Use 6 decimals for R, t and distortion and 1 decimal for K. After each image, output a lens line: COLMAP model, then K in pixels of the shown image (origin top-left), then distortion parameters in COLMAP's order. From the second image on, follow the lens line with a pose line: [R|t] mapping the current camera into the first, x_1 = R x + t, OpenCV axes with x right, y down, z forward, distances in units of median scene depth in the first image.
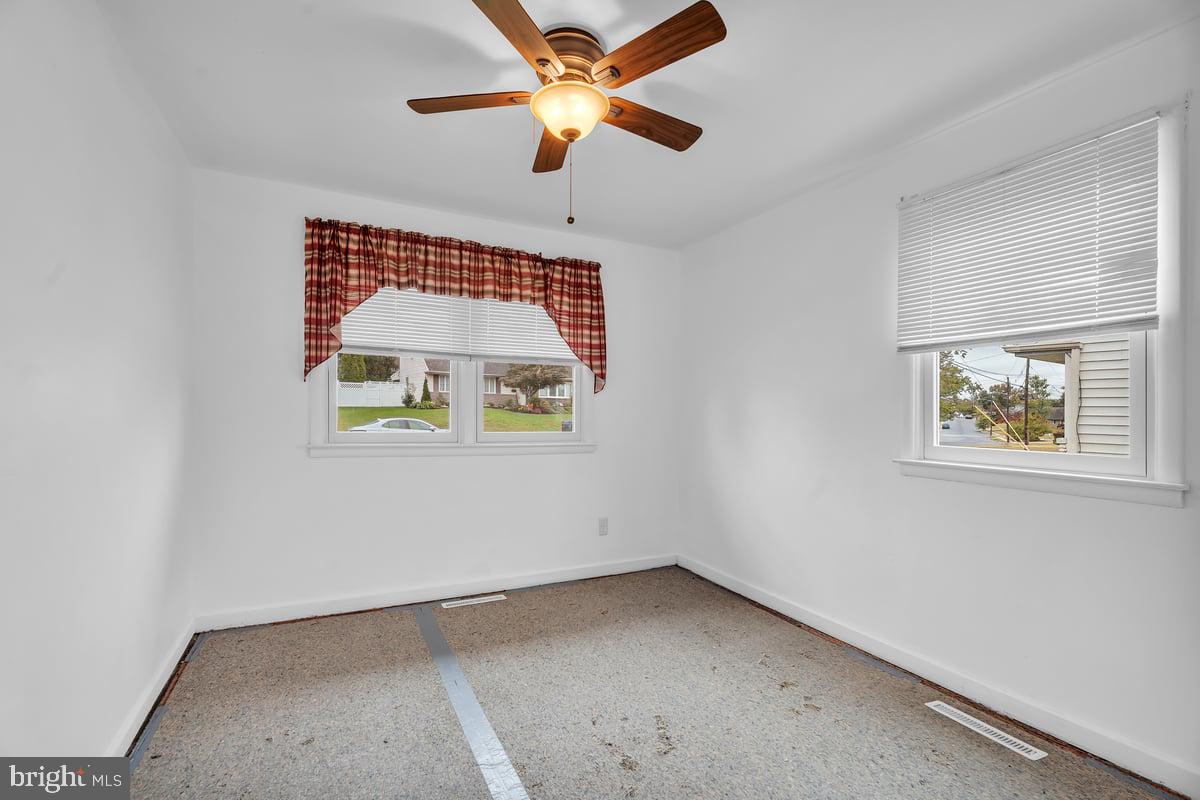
lens RADIAL K [[529.6, 0, 600.0], [0, 529.6, 404.7], [0, 0, 1]] dist [-0.004376, 0.001309]
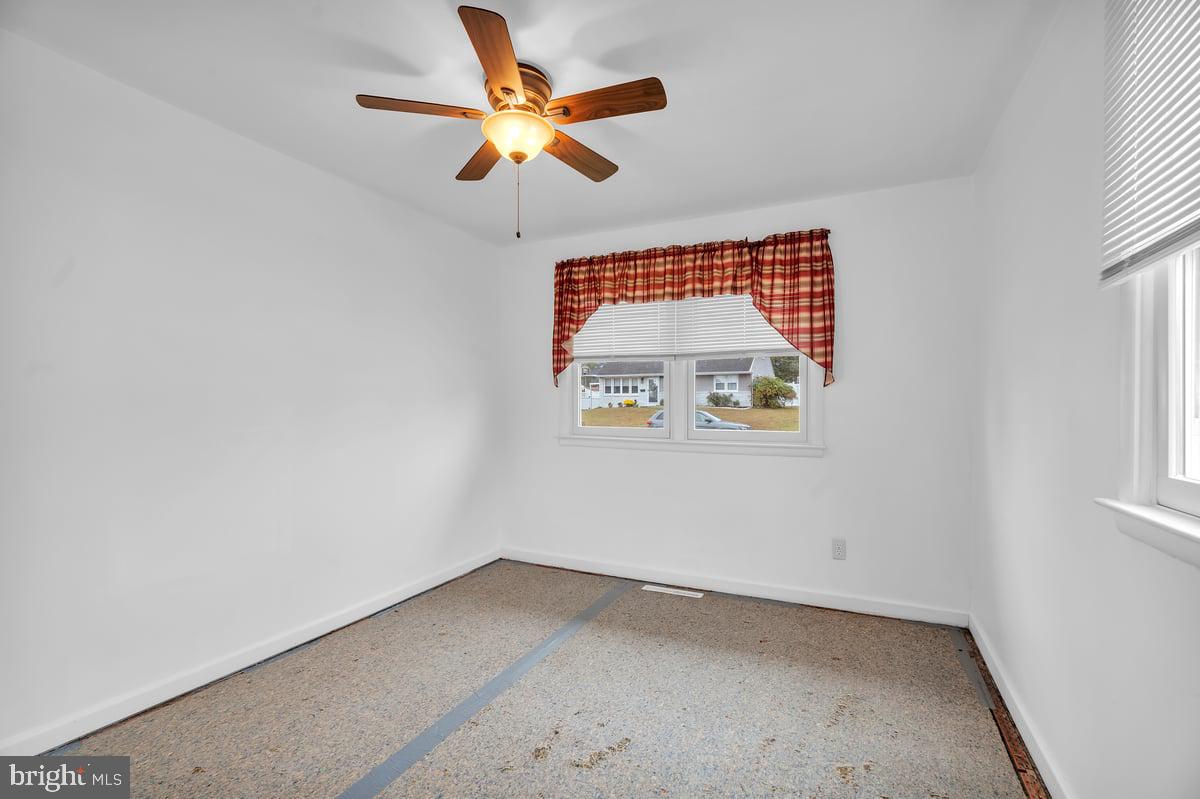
lens RADIAL K [[529.6, 0, 596.3], [0, 529.6, 404.1], [0, 0, 1]] dist [-0.004376, 0.001309]
pose [[0.619923, -0.013805, -0.784541, 0.486344], [0.014854, 0.999873, -0.005857, 0.006844], [0.784522, -0.008023, 0.620049, 0.237541]]
